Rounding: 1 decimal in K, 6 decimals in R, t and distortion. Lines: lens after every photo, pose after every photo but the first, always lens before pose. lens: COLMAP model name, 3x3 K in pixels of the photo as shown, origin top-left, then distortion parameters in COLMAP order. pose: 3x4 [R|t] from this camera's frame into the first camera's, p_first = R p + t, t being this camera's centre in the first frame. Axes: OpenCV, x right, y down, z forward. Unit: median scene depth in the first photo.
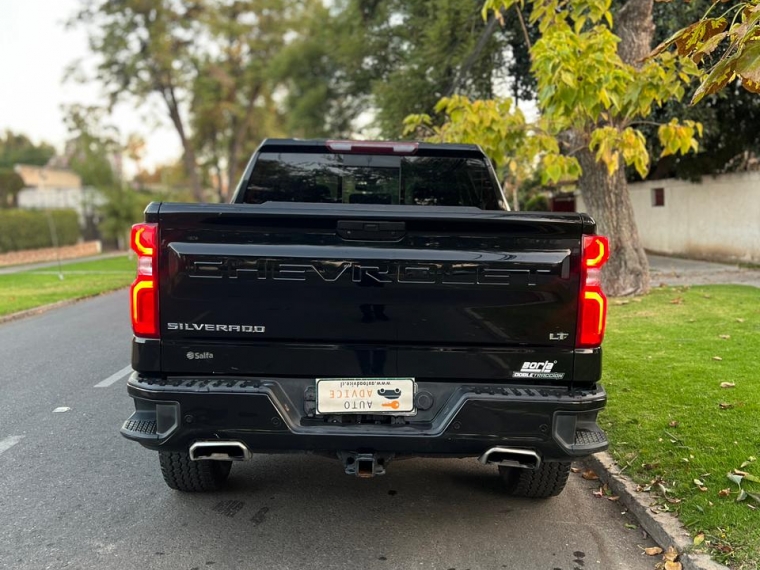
lens RADIAL K [[761.7, 0, 380.0], [0, 761.7, 285.0], [0, 0, 1]] dist [0.156777, -0.354539]
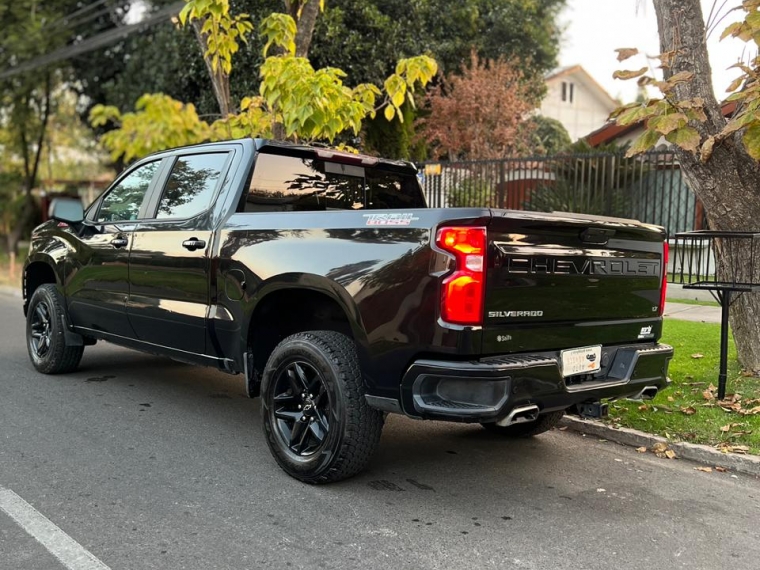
lens RADIAL K [[761.7, 0, 380.0], [0, 761.7, 285.0], [0, 0, 1]] dist [0.156777, -0.354539]
pose [[0.733517, -0.023099, 0.679279, -1.174106], [0.025520, 0.999654, 0.006435, -0.003090], [-0.679192, 0.012615, 0.733852, 0.257921]]
